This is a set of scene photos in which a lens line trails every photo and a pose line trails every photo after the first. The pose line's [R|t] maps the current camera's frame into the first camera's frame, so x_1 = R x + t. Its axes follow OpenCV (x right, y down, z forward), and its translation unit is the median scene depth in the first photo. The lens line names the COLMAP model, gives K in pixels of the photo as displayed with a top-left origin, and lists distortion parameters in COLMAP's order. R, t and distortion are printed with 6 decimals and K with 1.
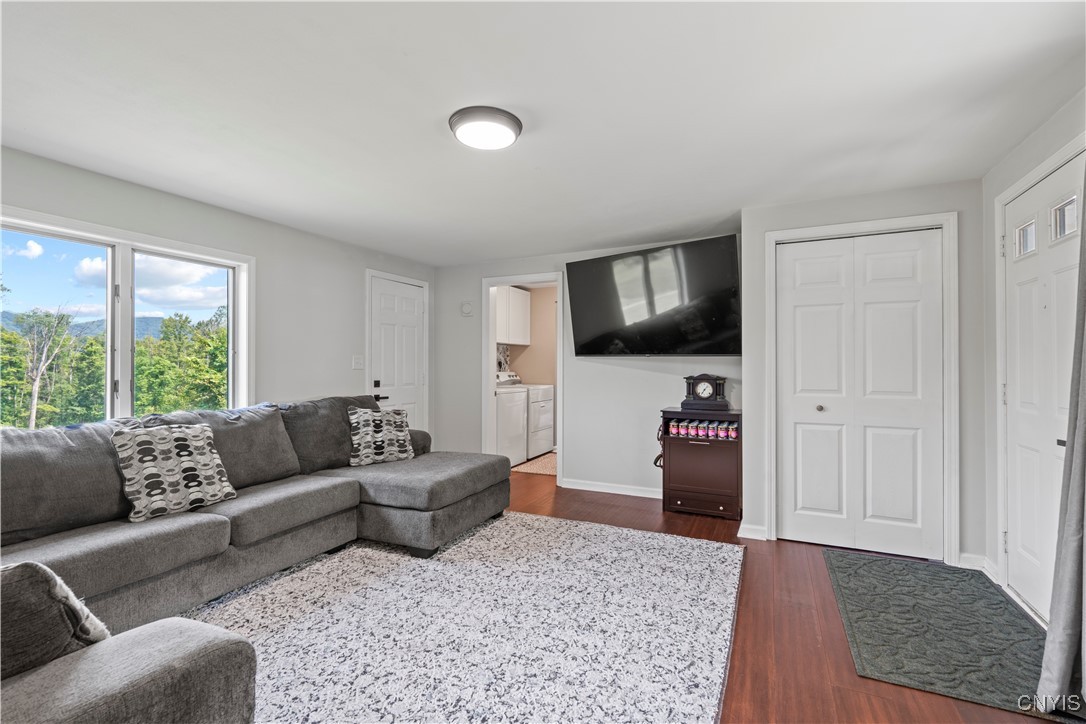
lens RADIAL K [[477.1, 0, 543.0], [0, 477.1, 362.0], [0, 0, 1]] dist [-0.008296, -0.000617]
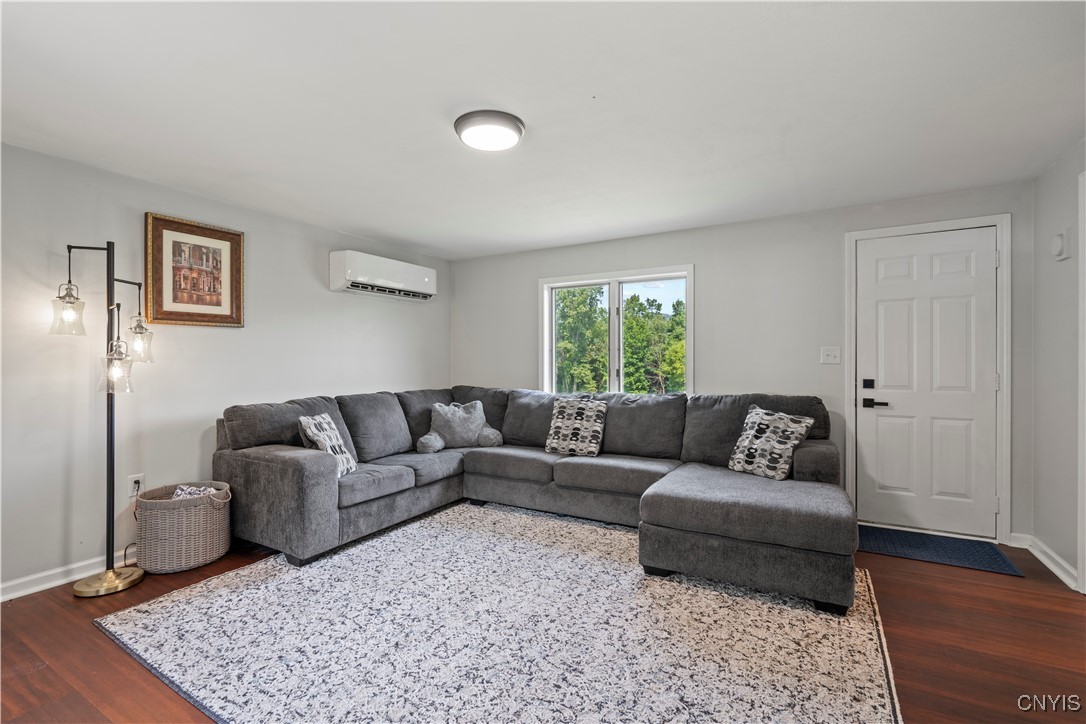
lens RADIAL K [[477.1, 0, 543.0], [0, 477.1, 362.0], [0, 0, 1]] dist [-0.008296, -0.000617]
pose [[-0.069721, 0.003423, -0.997561, 0.703423], [0.009194, 0.999954, 0.002788, 0.009192], [0.997524, -0.008977, -0.069749, 0.920393]]
